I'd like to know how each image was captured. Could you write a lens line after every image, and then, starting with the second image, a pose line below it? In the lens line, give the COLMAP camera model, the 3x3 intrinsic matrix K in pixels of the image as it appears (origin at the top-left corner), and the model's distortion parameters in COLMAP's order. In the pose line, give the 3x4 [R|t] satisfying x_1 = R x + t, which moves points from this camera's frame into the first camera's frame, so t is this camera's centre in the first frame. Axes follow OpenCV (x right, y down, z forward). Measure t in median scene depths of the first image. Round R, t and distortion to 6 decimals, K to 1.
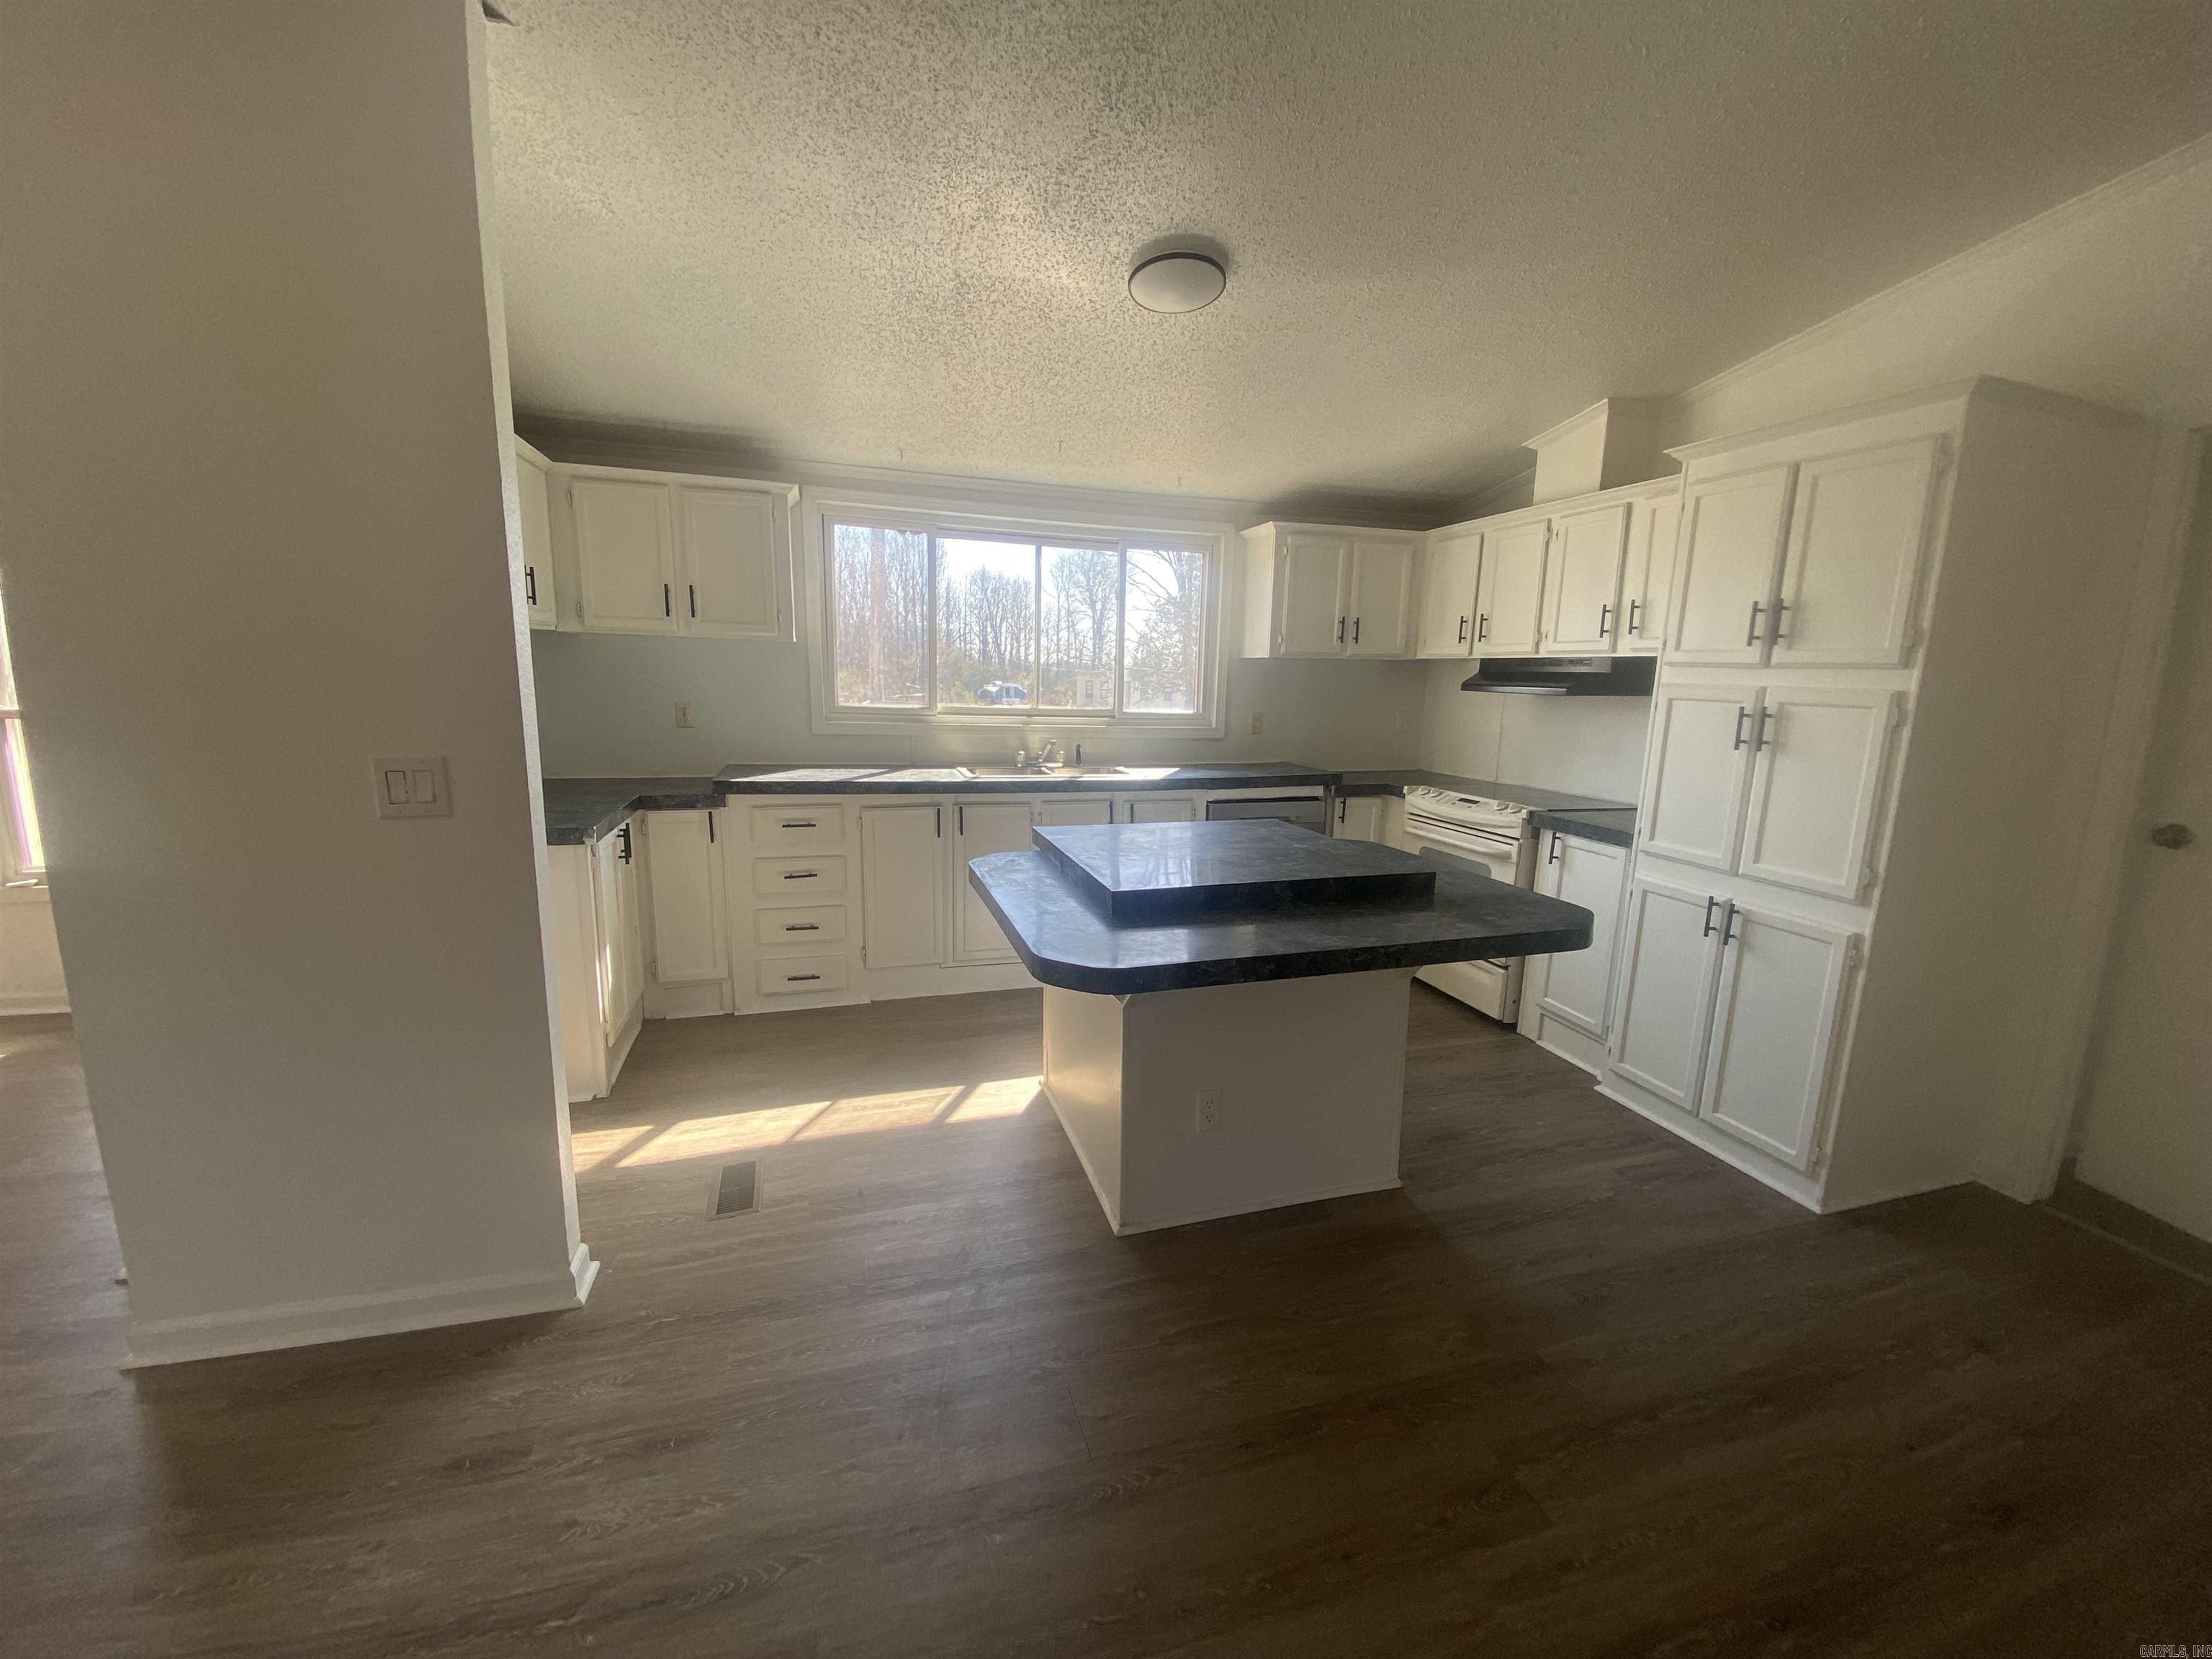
lens RADIAL K [[894.7, 0, 1106.0], [0, 894.7, 829.5], [0, 0, 1]] dist [0.028231, -0.024581]
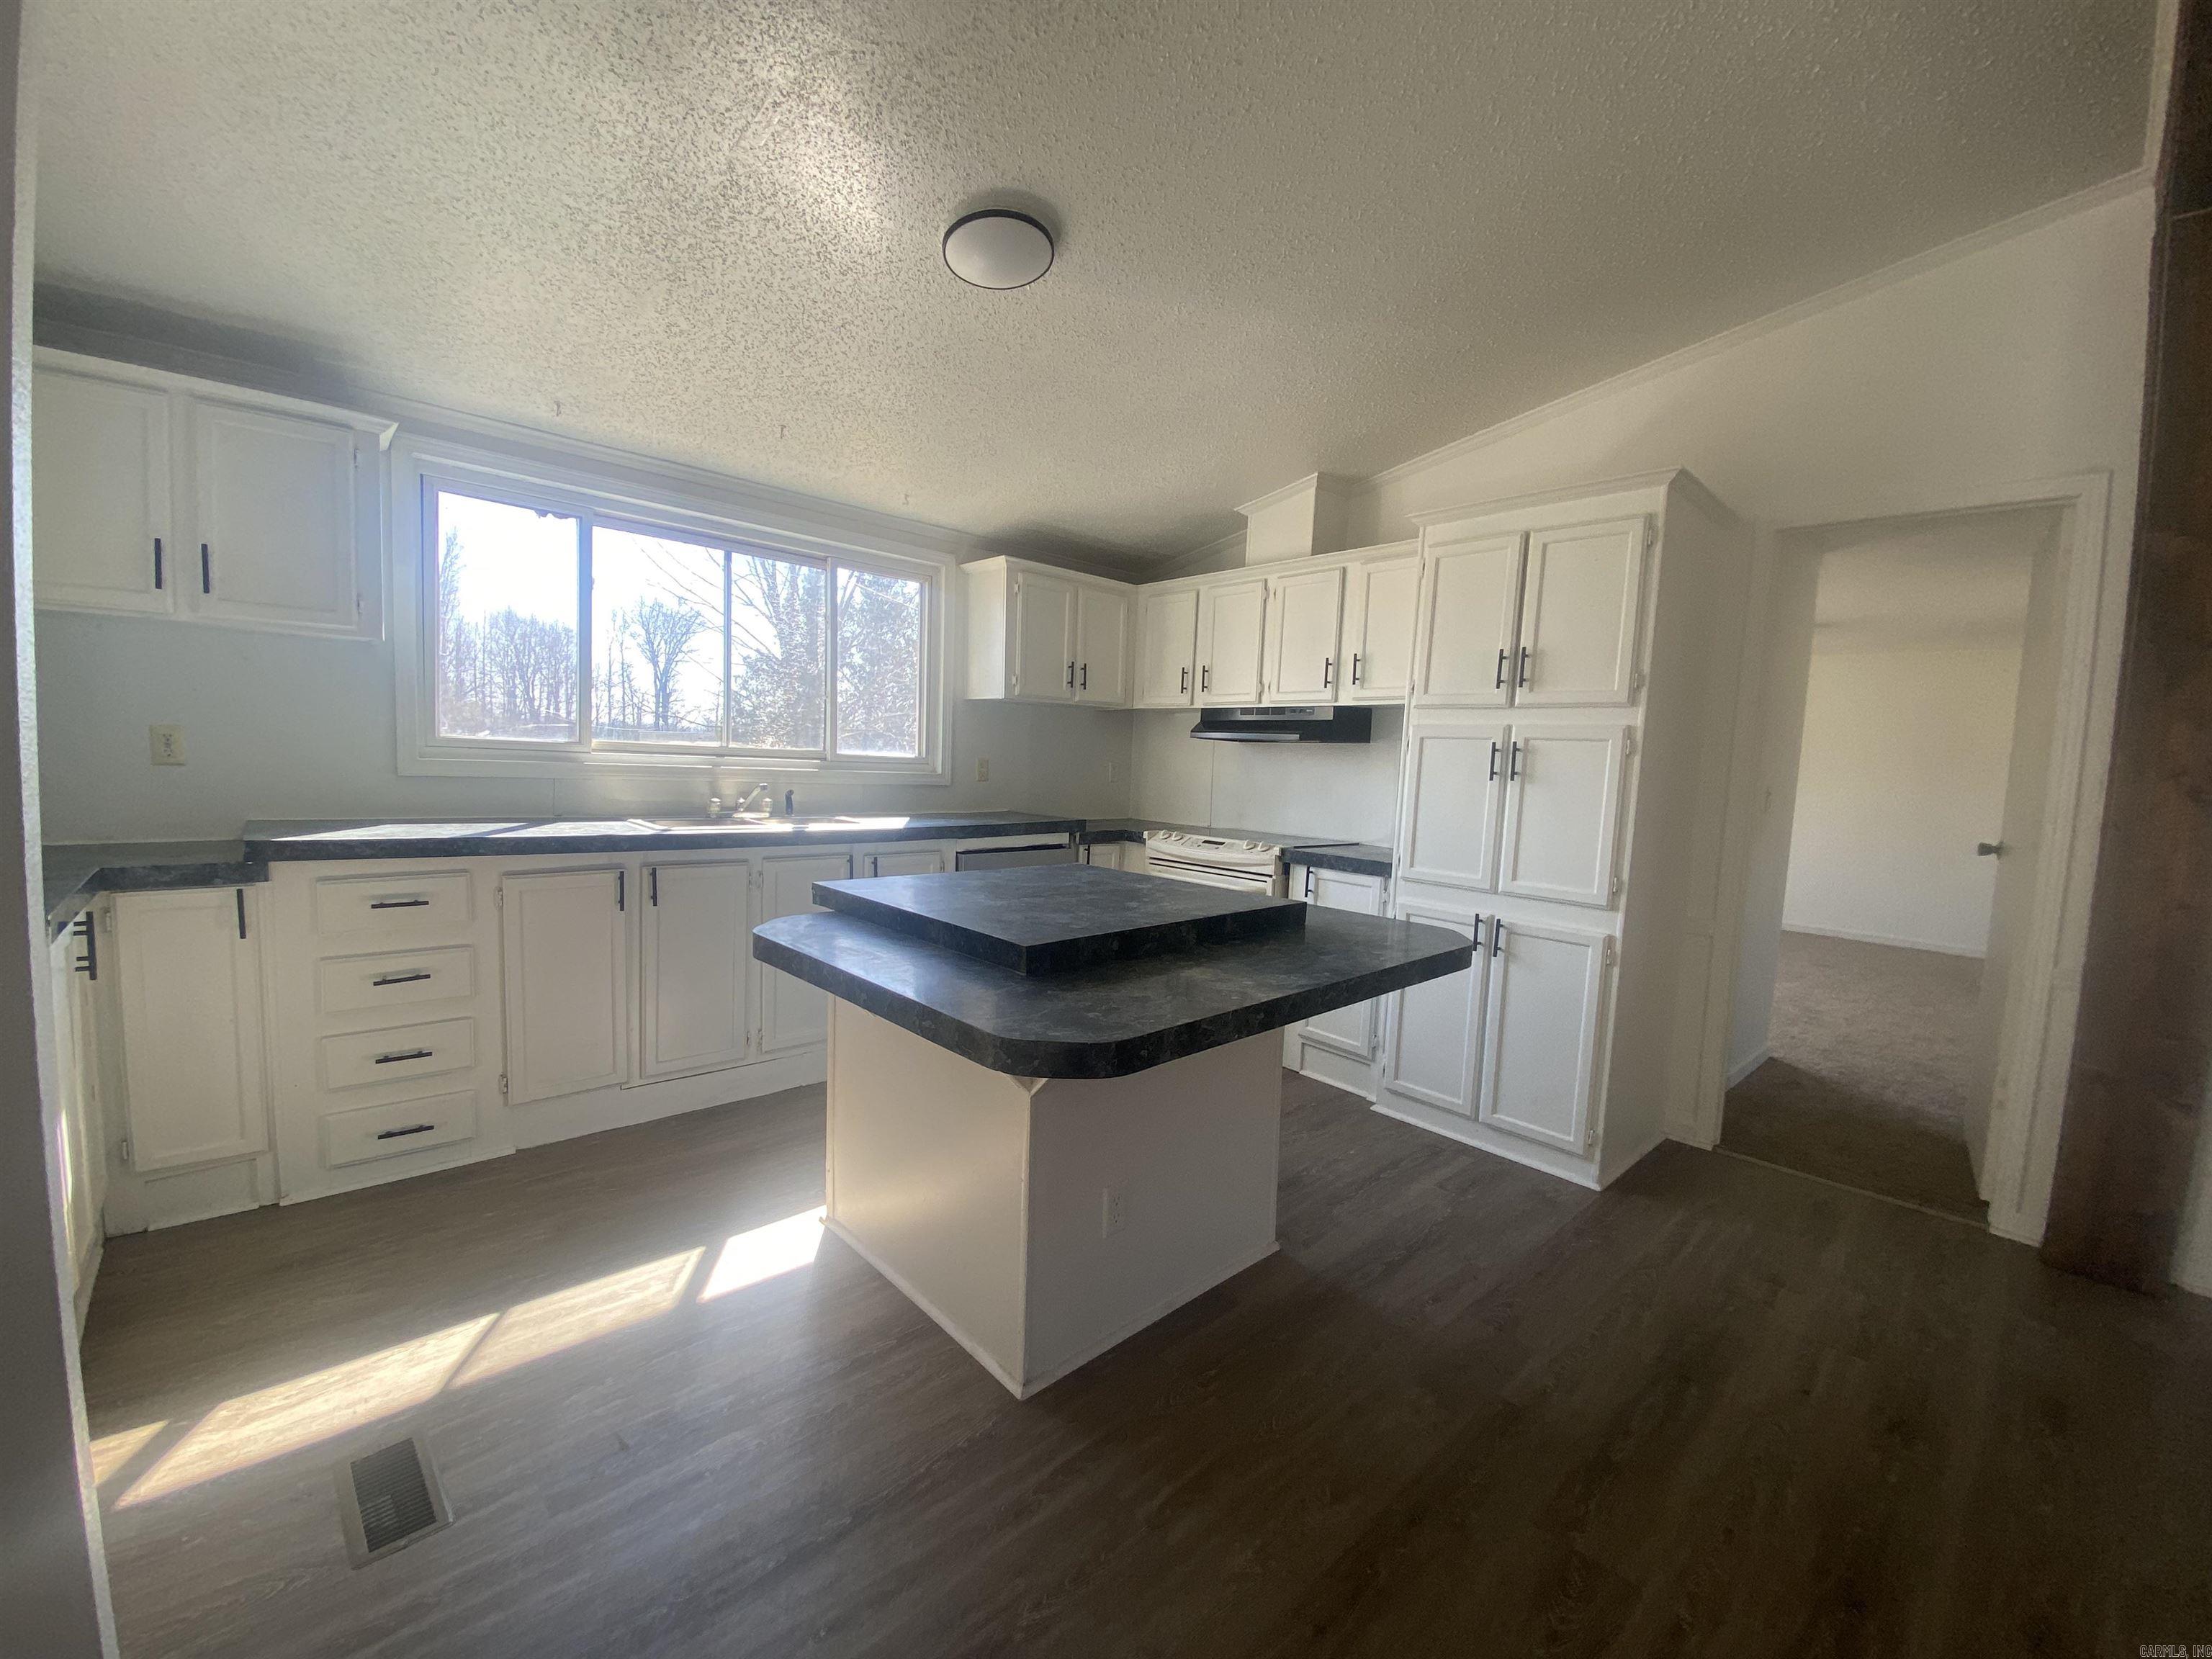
lens RADIAL K [[894.7, 0, 1106.0], [0, 894.7, 829.5], [0, 0, 1]] dist [0.028231, -0.024581]
pose [[0.900338, -0.022200, 0.434624, -0.160127], [0.055412, 0.996417, -0.063891, 0.012484], [-0.431649, 0.081607, 0.898343, 0.152593]]
